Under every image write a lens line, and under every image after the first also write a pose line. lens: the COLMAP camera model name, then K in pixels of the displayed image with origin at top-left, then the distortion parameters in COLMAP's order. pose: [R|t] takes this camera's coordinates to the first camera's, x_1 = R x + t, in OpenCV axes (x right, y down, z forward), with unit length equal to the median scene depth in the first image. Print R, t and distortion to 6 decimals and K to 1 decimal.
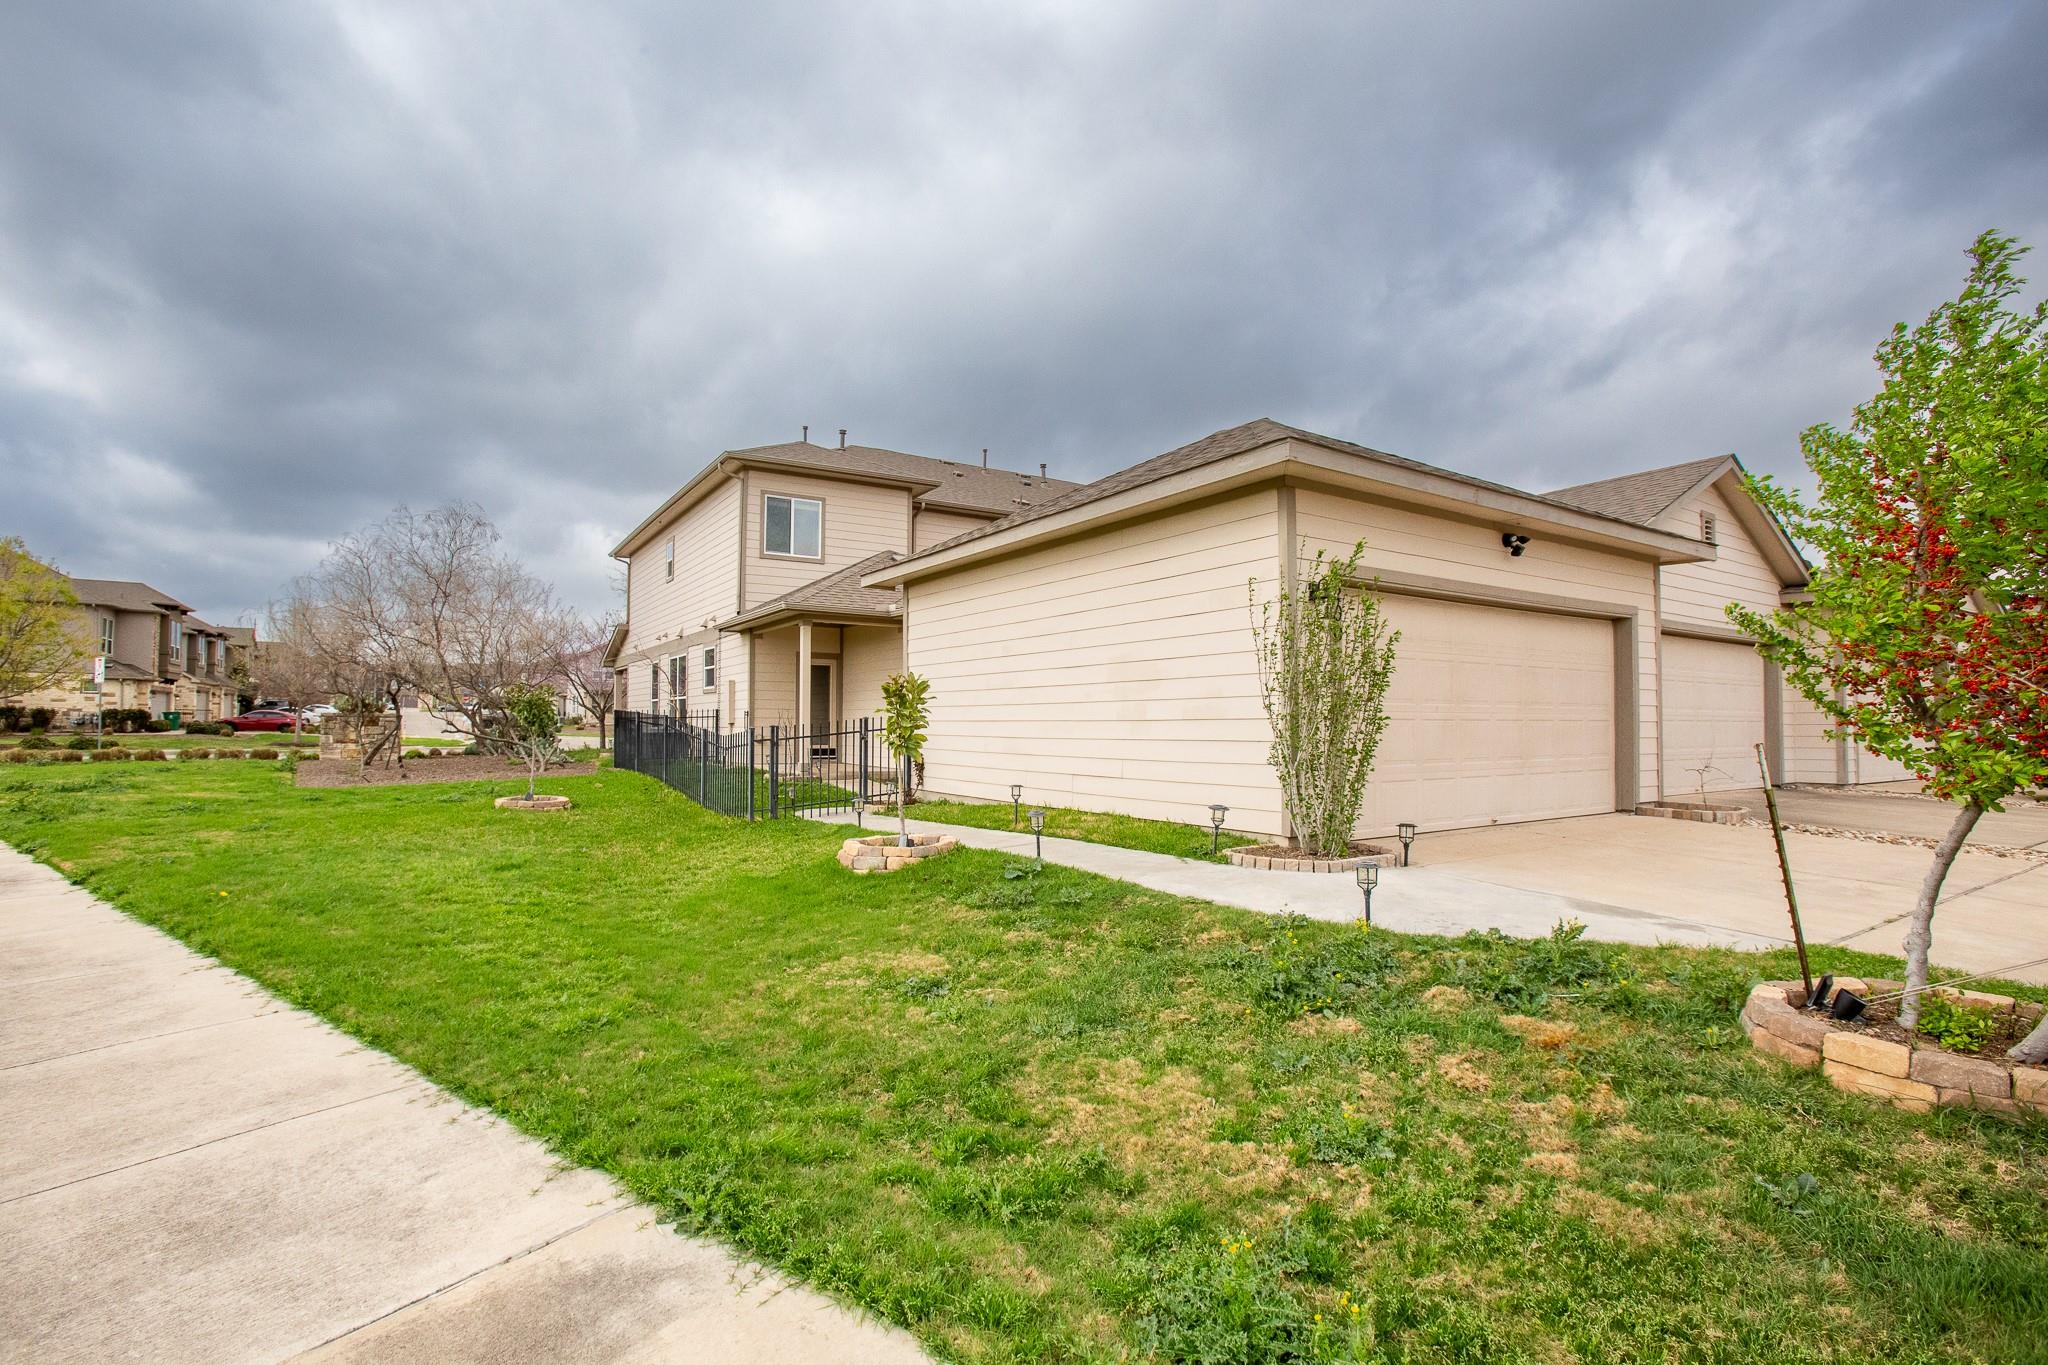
lens RADIAL K [[947.0, 0, 1017.6], [0, 947.0, 675.9], [0, 0, 1]] dist [-0.046968, 0.032459]
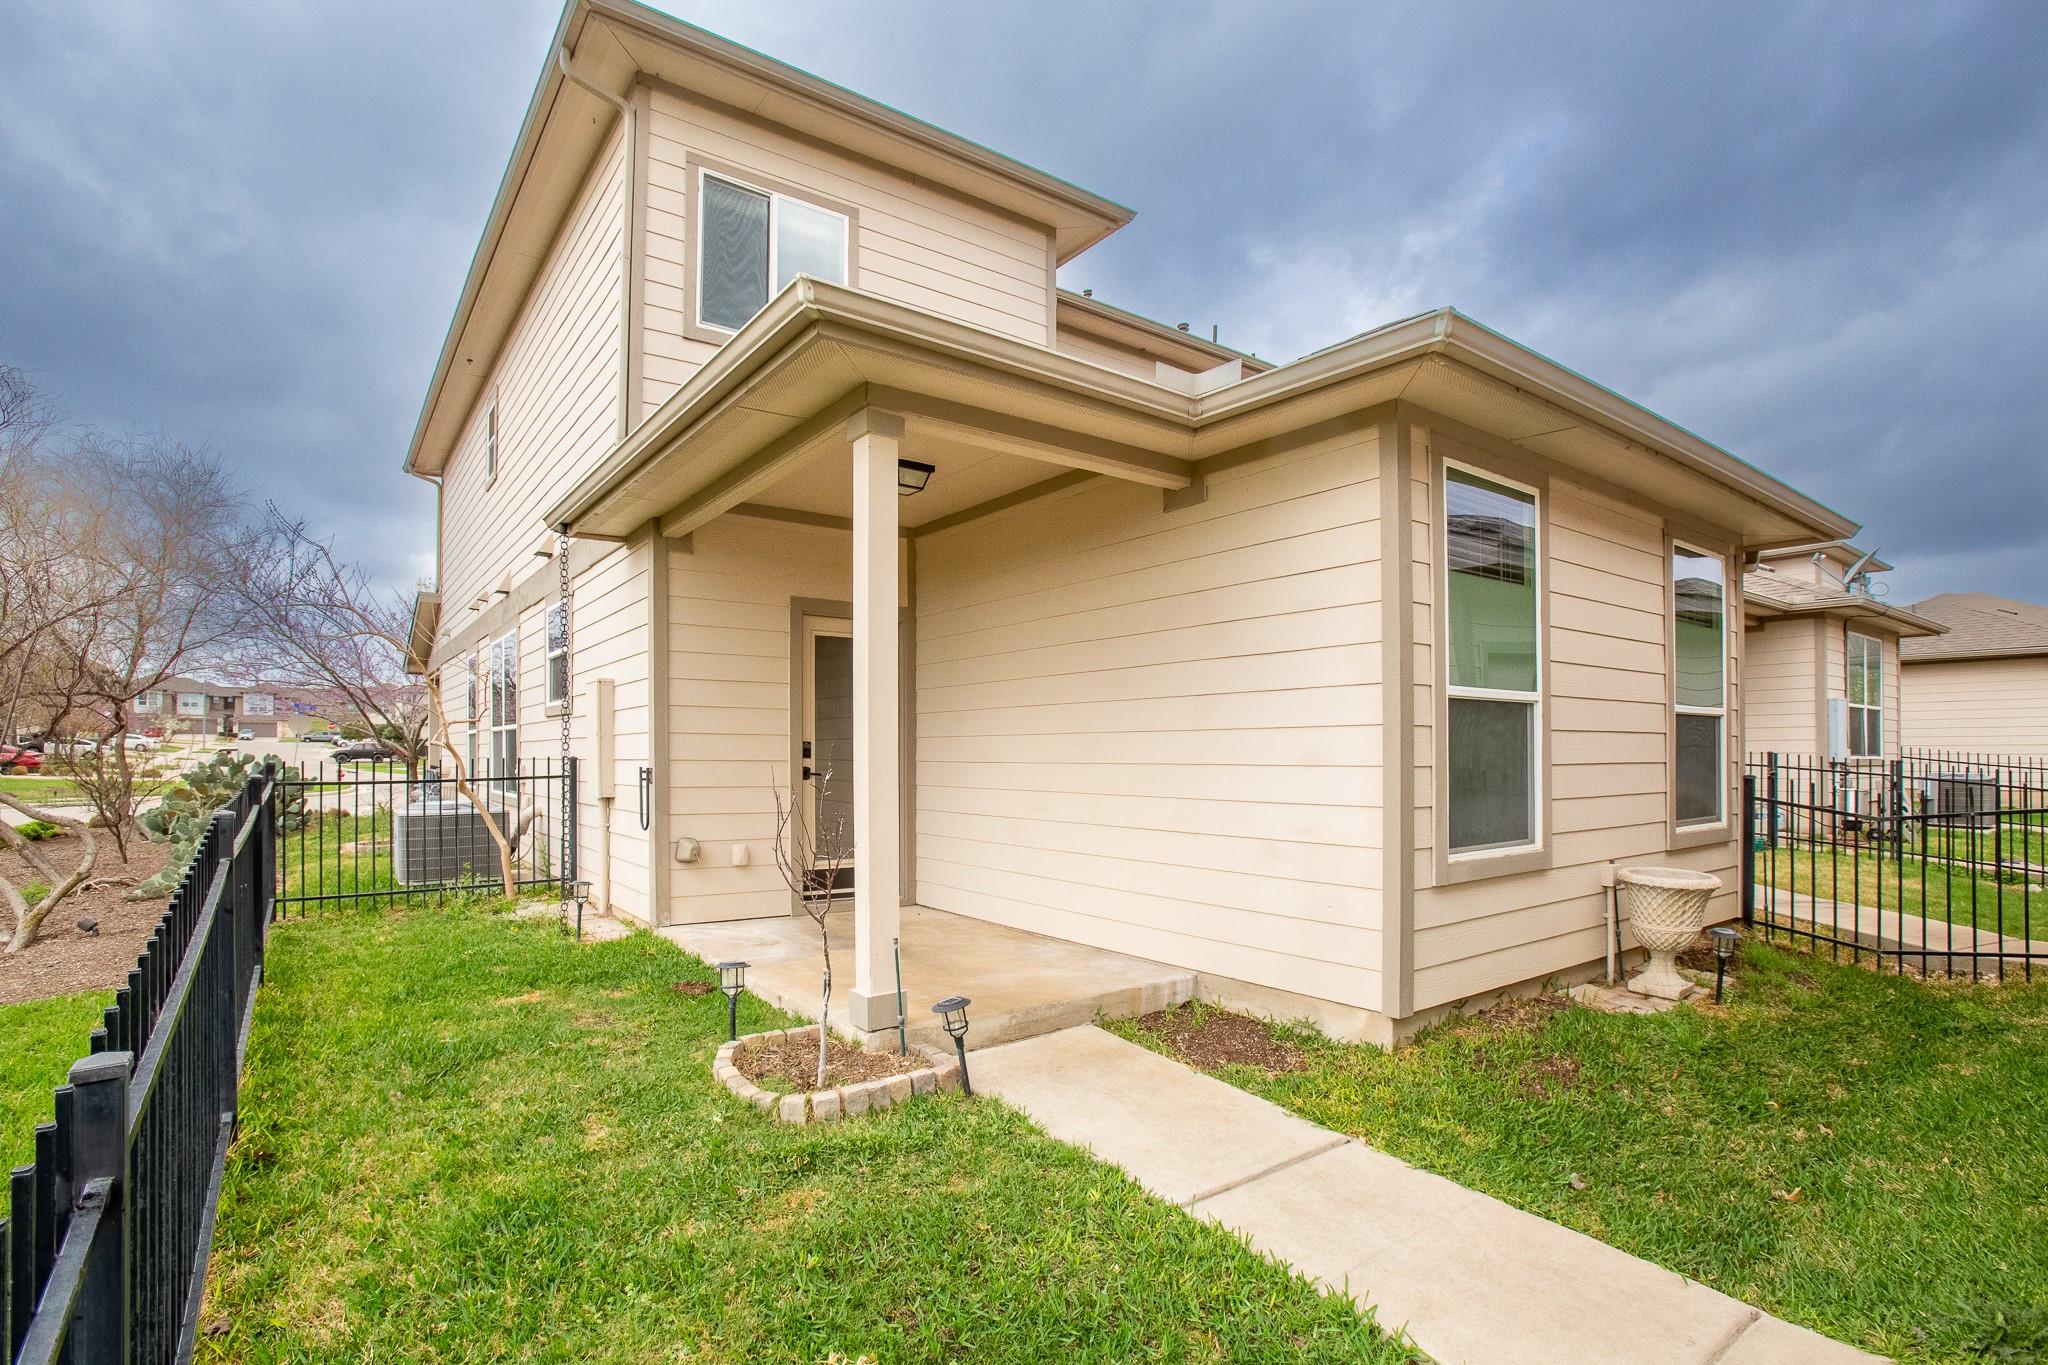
lens RADIAL K [[1023.1, 0, 1056.0], [0, 1023.1, 738.3], [0, 0, 1]] dist [-0.053417, 0.000239]
pose [[0.996184, -0.002033, 0.087259, -0.164526], [-0.001206, 0.999313, 0.037046, 0.012416], [-0.087275, -0.037010, 0.995497, 0.595928]]
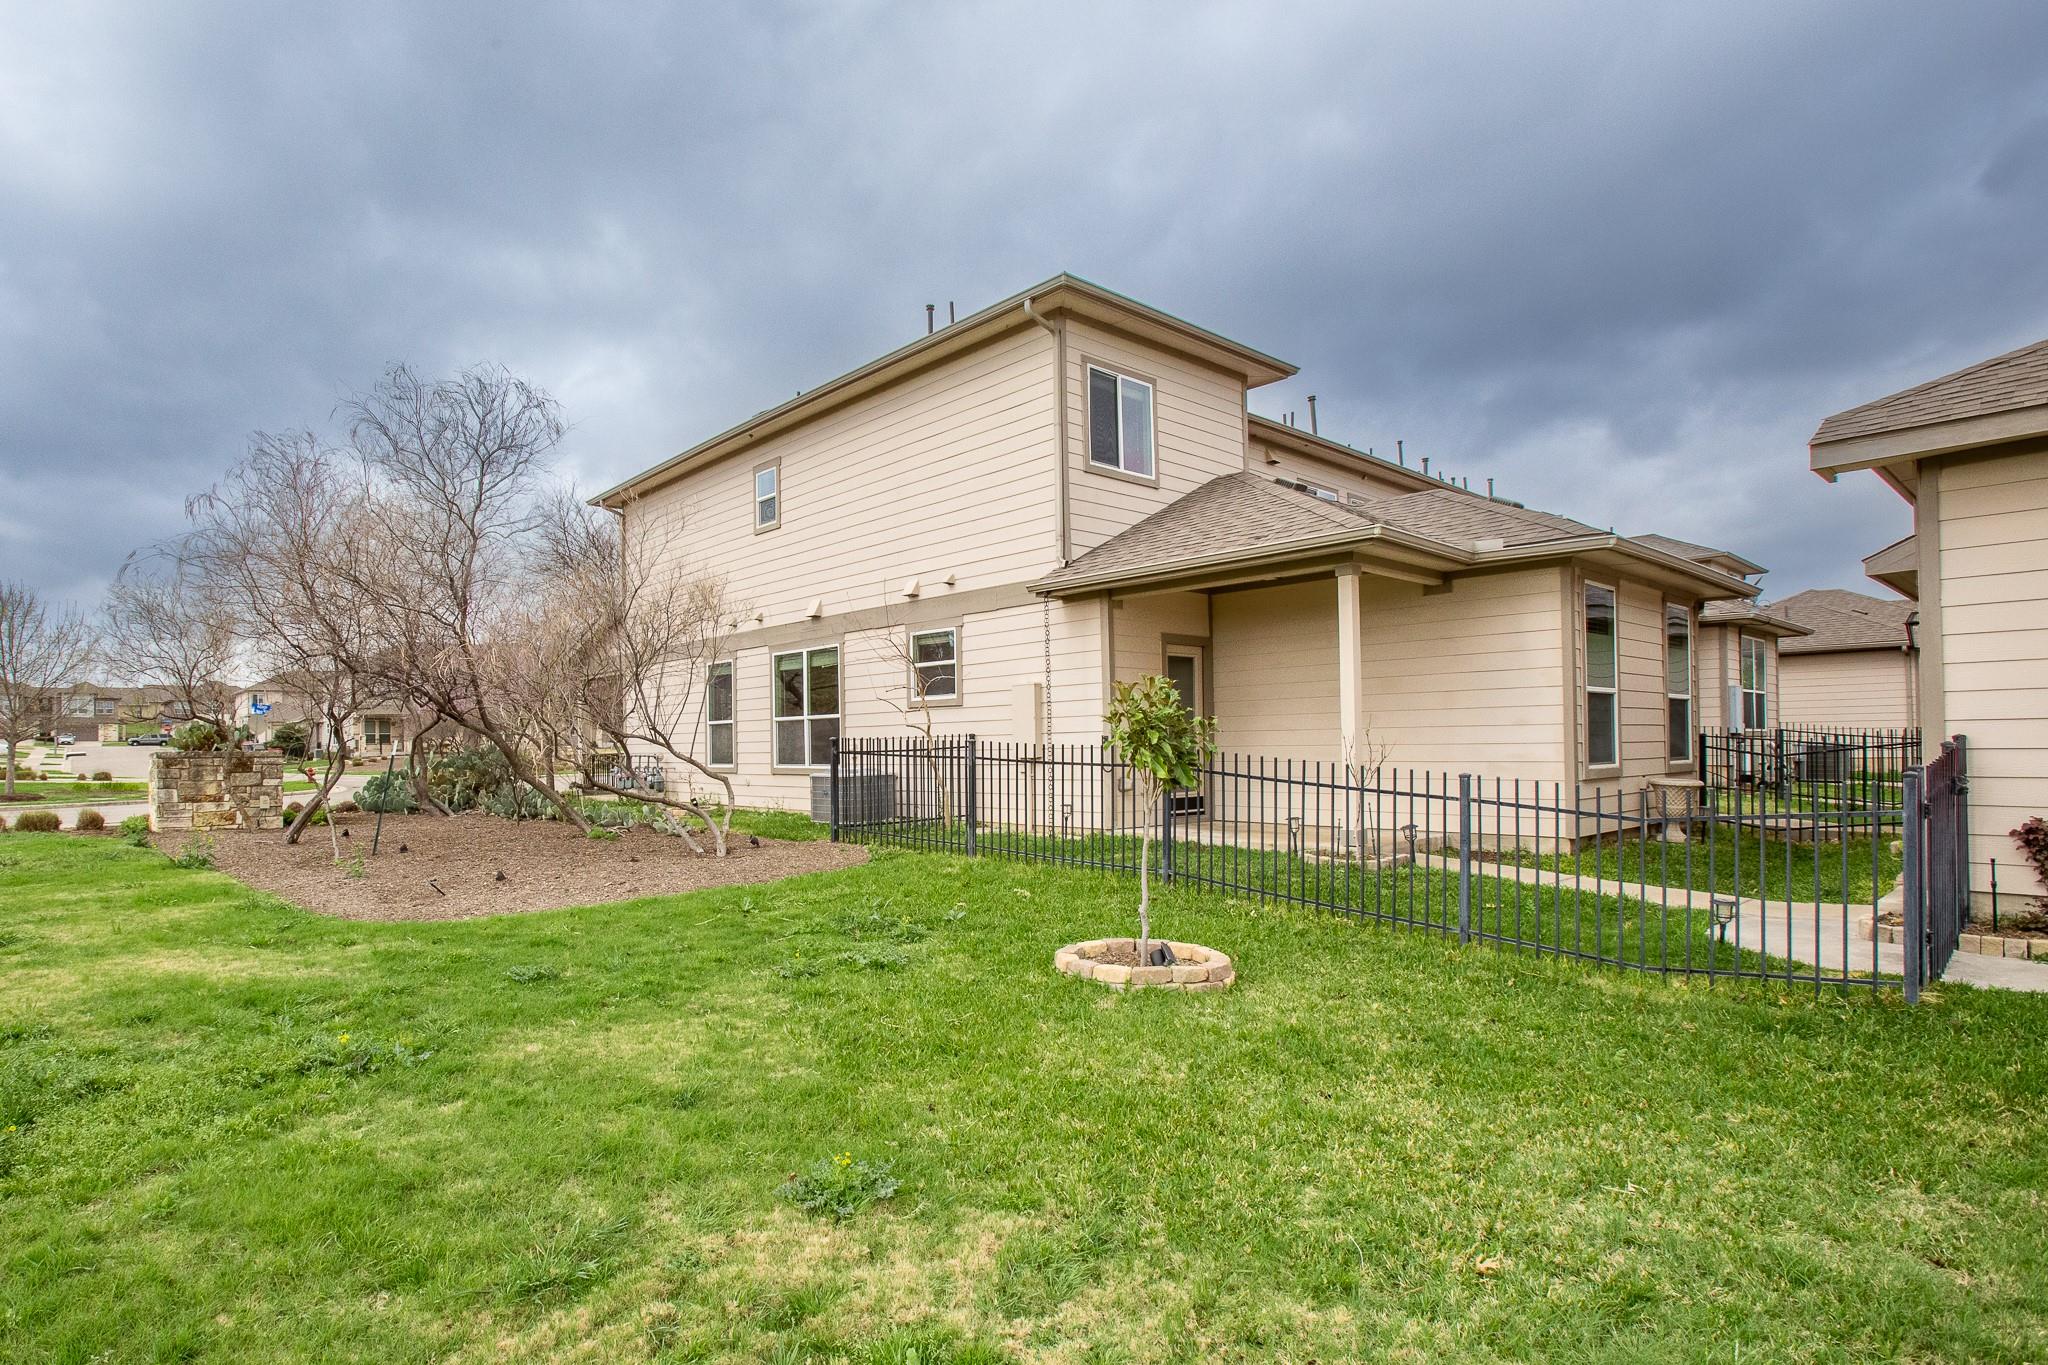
lens RADIAL K [[1069.3, 0, 1021.7], [0, 1069.3, 717.8], [0, 0, 1]] dist [-0.061996, -0.000387]
pose [[0.985796, -0.013279, 0.167422, -0.418036], [0.009246, 0.999649, 0.024845, 0.008894], [-0.167693, -0.022944, 0.985572, 0.356851]]
